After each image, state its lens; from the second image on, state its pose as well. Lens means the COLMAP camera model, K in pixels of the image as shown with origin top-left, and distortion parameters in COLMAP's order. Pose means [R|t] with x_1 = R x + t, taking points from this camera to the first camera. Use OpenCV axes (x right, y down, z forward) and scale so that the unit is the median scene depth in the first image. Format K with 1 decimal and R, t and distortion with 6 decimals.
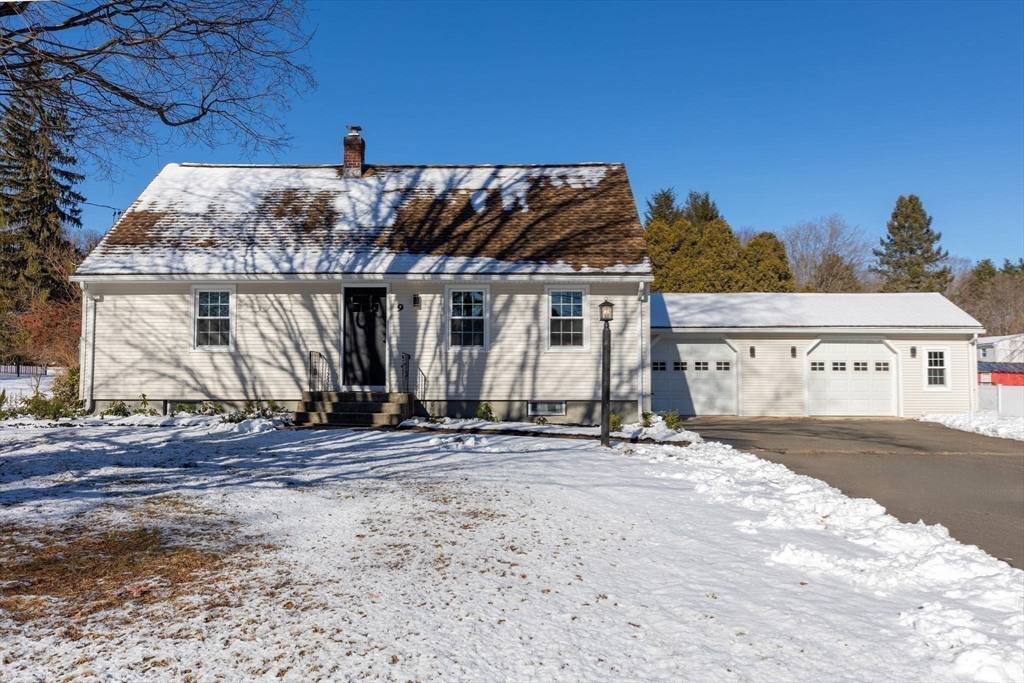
lens RADIAL K [[812.1, 0, 506.4], [0, 812.1, 338.7], [0, 0, 1]] dist [-0.001269, 0.004640]
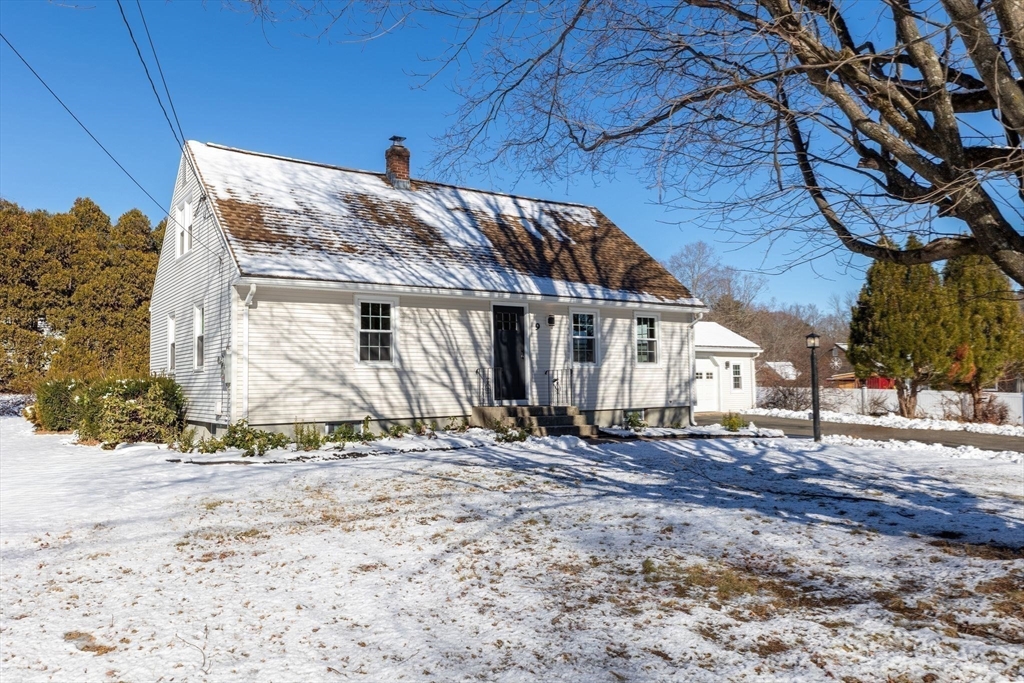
lens RADIAL K [[760.6, 0, 512.7], [0, 760.6, 336.1], [0, 0, 1]] dist [0.013271, 0.002252]
pose [[0.809238, 0.023973, 0.586991, -0.749762], [-0.020315, 0.999711, -0.012823, -0.012091], [-0.587129, -0.001548, 0.809492, 0.204158]]
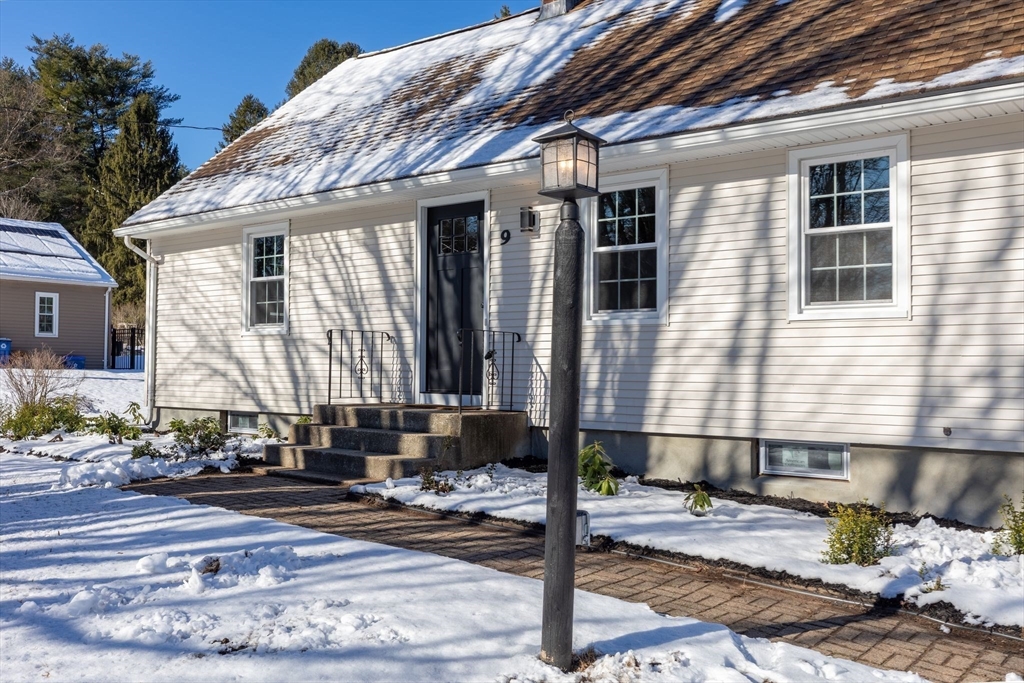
lens RADIAL K [[954.5, 0, 506.0], [0, 954.5, 342.0], [0, 0, 1]] dist [0.005248, 0.000000]
pose [[0.788899, -0.013647, -0.614371, 0.225498], [0.030288, 0.999402, 0.016693, 0.015566], [0.613776, -0.031778, 0.788840, 0.543539]]
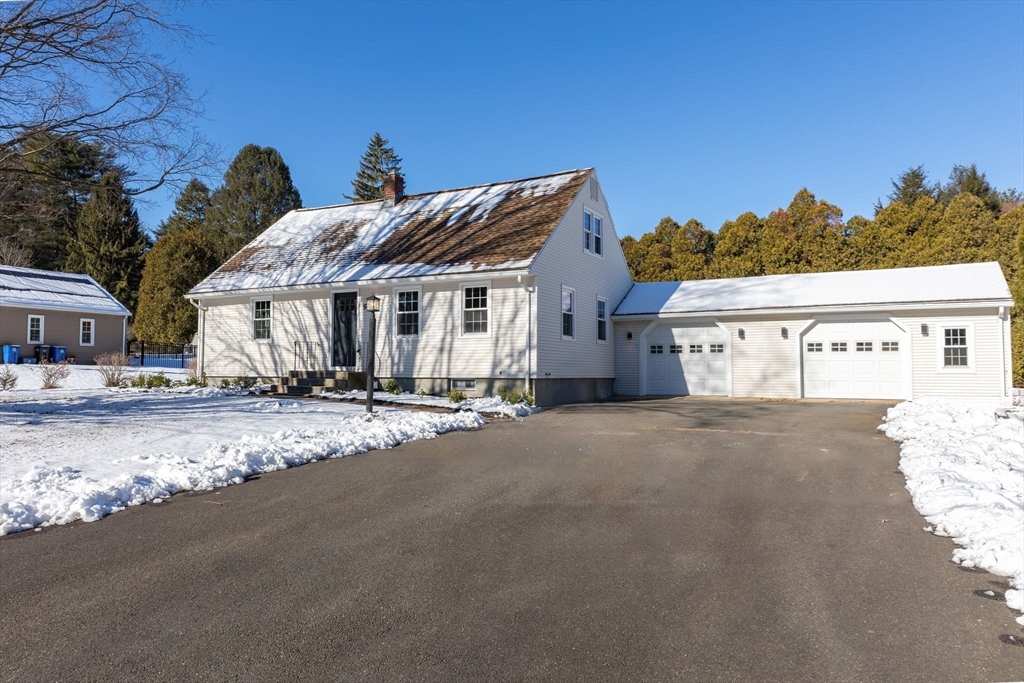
lens RADIAL K [[712.4, 0, 509.8], [0, 712.4, 338.3], [0, 0, 1]] dist [0.012372, -0.001324]
pose [[0.885570, -0.022029, -0.463984, 0.607432], [0.025474, 0.999675, 0.001159, 0.017397], [0.463807, -0.012846, 0.885843, 0.094205]]
